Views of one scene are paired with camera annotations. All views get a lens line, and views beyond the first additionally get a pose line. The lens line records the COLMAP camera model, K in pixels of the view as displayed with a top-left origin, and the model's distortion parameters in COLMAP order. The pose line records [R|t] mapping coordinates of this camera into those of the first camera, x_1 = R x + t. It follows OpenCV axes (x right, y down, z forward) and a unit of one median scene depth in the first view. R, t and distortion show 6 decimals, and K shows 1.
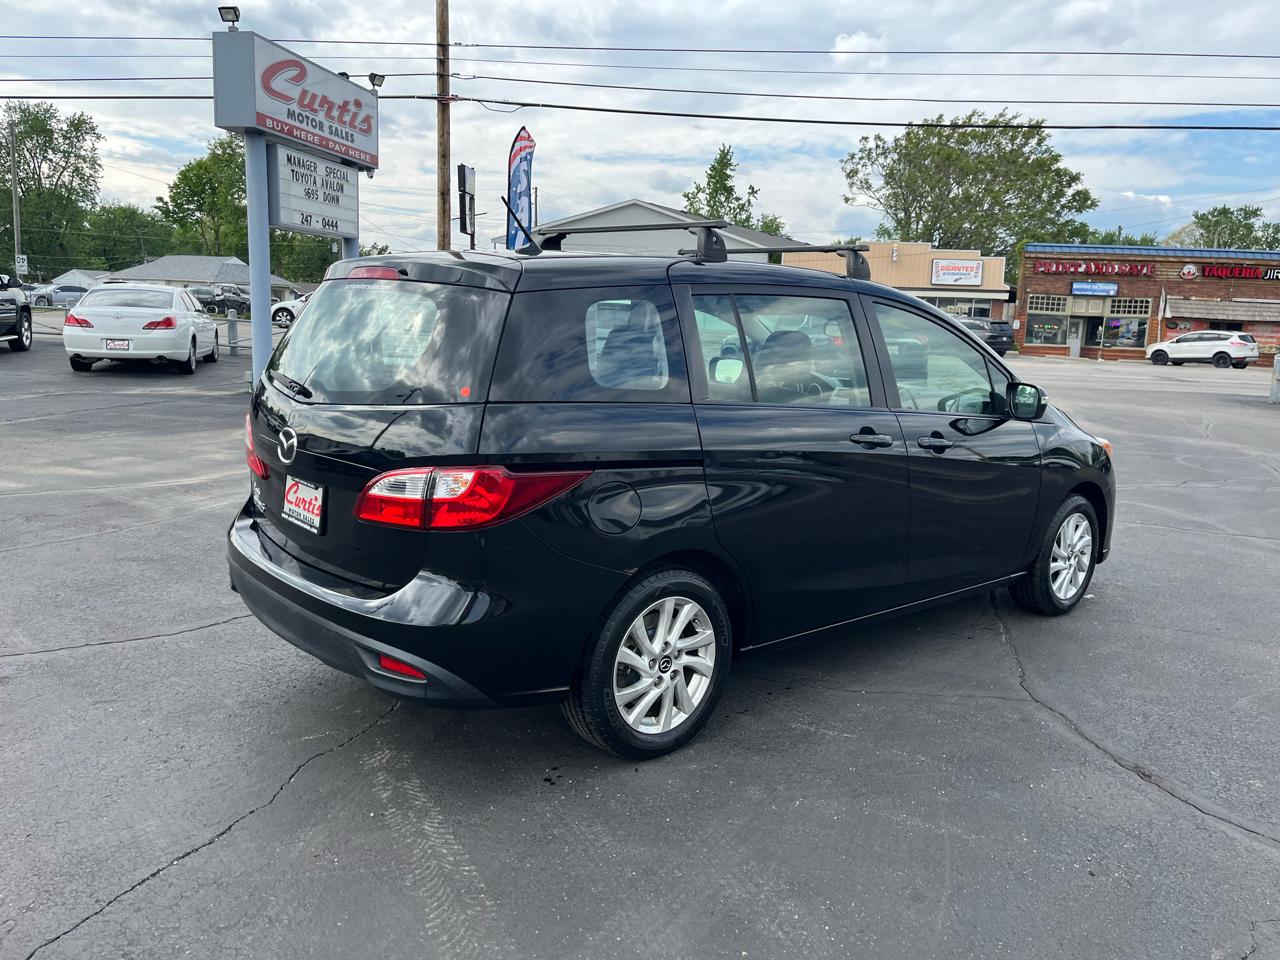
lens RADIAL K [[967.7, 0, 673.3], [0, 967.7, 462.0], [0, 0, 1]] dist [0.080291, -0.099749]
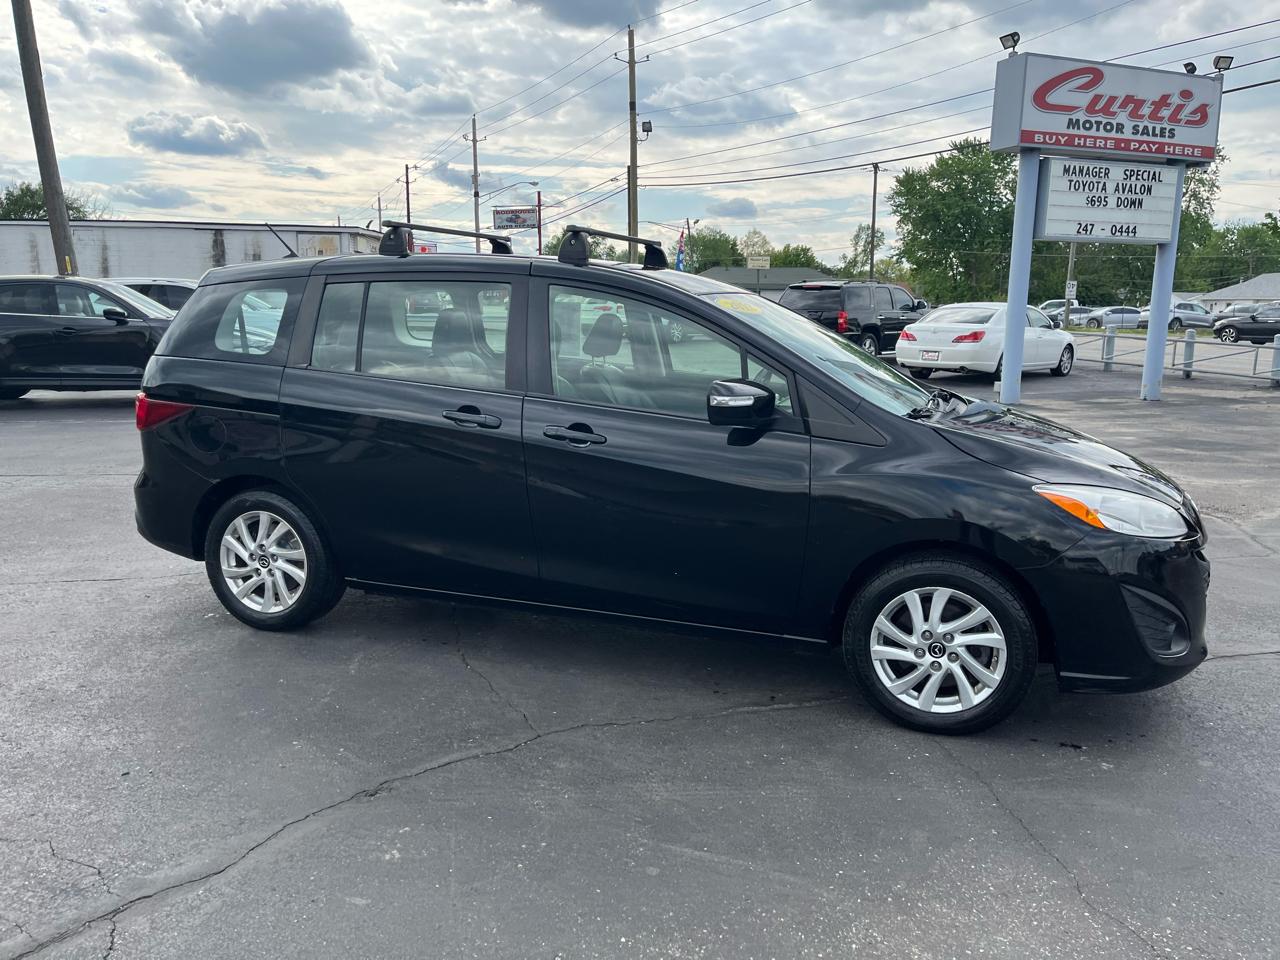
lens RADIAL K [[977.5, 0, 668.6], [0, 977.5, 477.1], [0, 0, 1]] dist [0.081031, -0.096612]
pose [[0.493885, 0.122867, -0.860802, 0.288992], [-0.130718, 0.989207, 0.066196, -0.013870], [0.859645, 0.079829, 0.504616, 0.160047]]
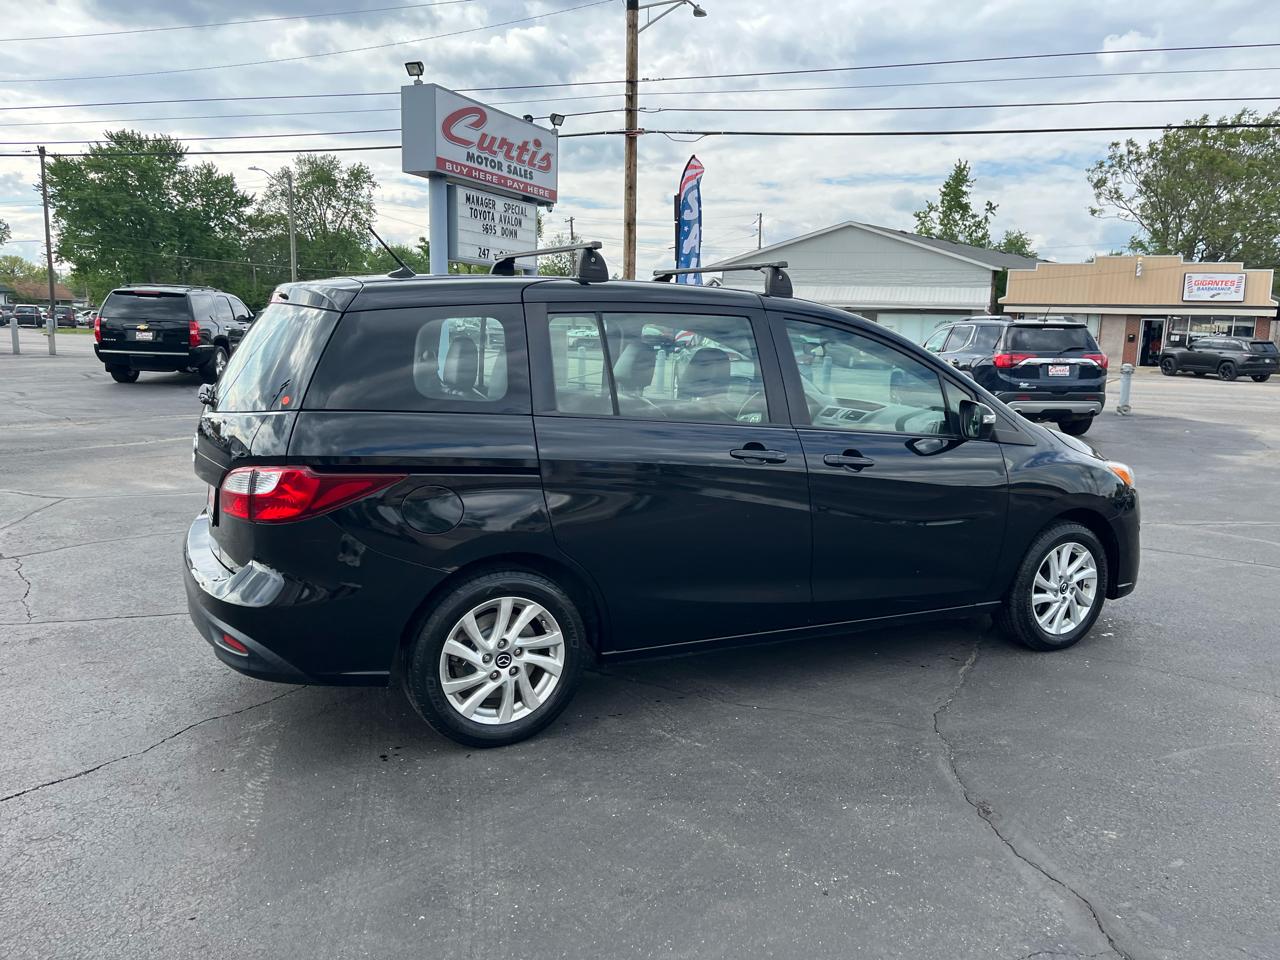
lens RADIAL K [[972.9, 0, 673.0], [0, 972.9, 480.0], [0, 0, 1]] dist [0.074946, -0.093319]
pose [[0.971705, 0.024459, -0.234930, 0.085405], [-0.026345, 0.999641, -0.004892, 0.002448], [0.234726, 0.010942, 0.972000, 0.000543]]
